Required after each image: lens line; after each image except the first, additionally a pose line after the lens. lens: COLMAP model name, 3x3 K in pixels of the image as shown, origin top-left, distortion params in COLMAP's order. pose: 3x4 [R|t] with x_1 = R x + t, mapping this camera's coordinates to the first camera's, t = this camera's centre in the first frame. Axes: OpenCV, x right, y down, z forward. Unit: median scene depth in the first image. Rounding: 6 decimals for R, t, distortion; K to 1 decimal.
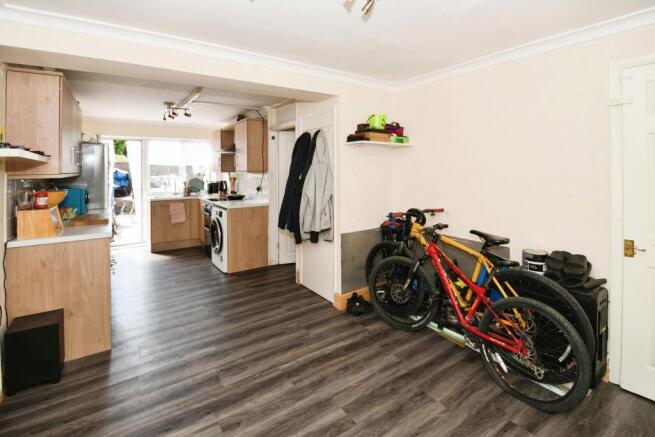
lens RADIAL K [[313.0, 0, 324.3], [0, 313.0, 176.7], [0, 0, 1]] dist [0.003376, -0.000320]
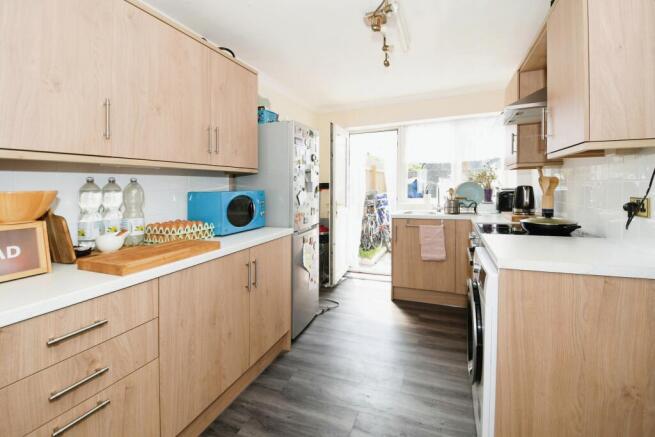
lens RADIAL K [[298.2, 0, 325.5], [0, 298.2, 207.3], [0, 0, 1]] dist [-0.016786, -0.000025]
pose [[0.549342, 0.051412, -0.834015, -0.162669], [-0.003617, 0.998242, 0.059153, 0.026832], [0.835590, -0.029478, 0.548562, 0.698091]]
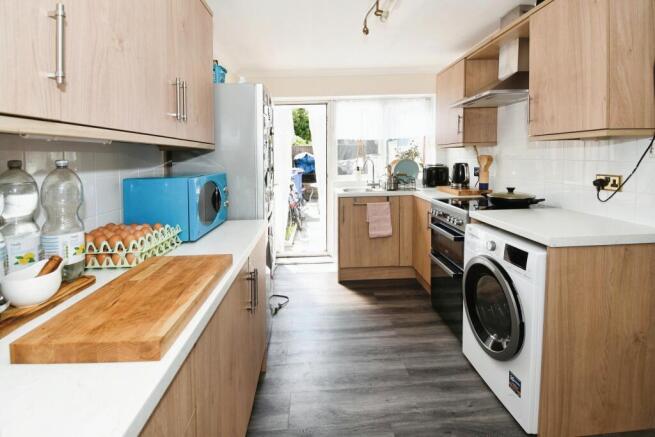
lens RADIAL K [[301.4, 0, 324.8], [0, 301.4, 187.9], [0, 0, 1]] dist [-0.003726, -0.001052]
pose [[0.852432, 0.037926, -0.521460, -0.343540], [0.005424, 0.996671, 0.081354, 0.016377], [0.522809, -0.072177, 0.849389, 0.621729]]
